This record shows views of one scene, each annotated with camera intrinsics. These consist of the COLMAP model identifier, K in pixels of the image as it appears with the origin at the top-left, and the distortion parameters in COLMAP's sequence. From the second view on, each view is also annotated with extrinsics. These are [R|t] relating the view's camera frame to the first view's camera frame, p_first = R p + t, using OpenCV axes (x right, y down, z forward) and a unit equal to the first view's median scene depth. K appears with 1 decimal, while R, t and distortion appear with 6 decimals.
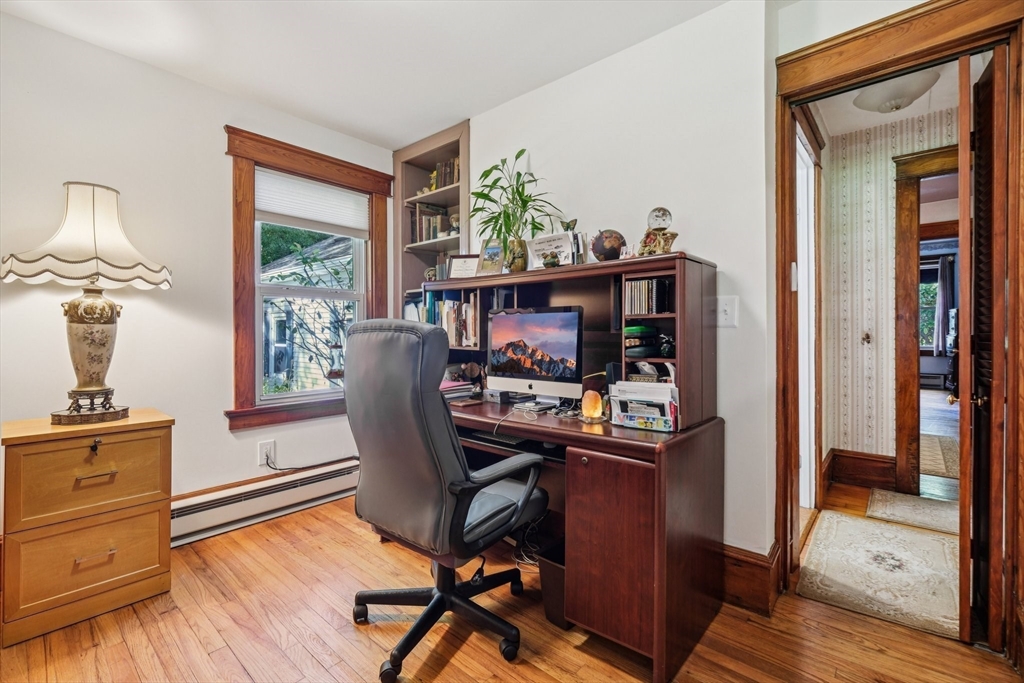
lens RADIAL K [[454.6, 0, 510.2], [0, 454.6, 335.3], [0, 0, 1]] dist [0.001343, -0.000274]
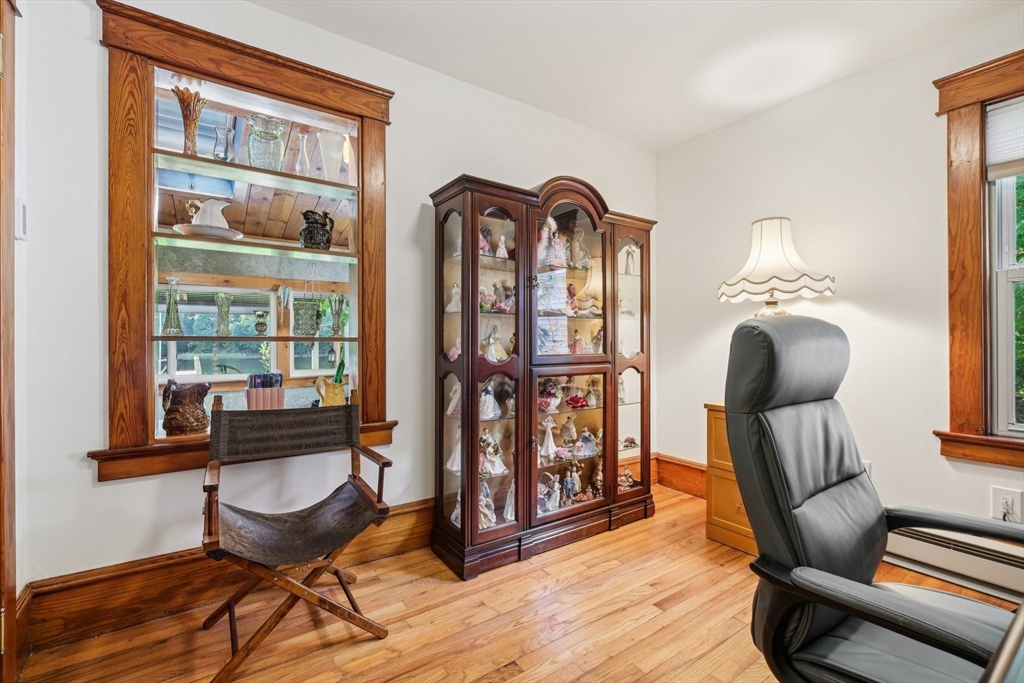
lens RADIAL K [[454.6, 0, 510.1], [0, 454.6, 342.8], [0, 0, 1]] dist [0.001343, -0.000274]
pose [[-0.239835, 0.006775, -0.970790, 0.358163], [-0.003846, 0.999961, 0.007929, 0.004507], [0.970806, 0.005636, -0.239800, 0.451783]]
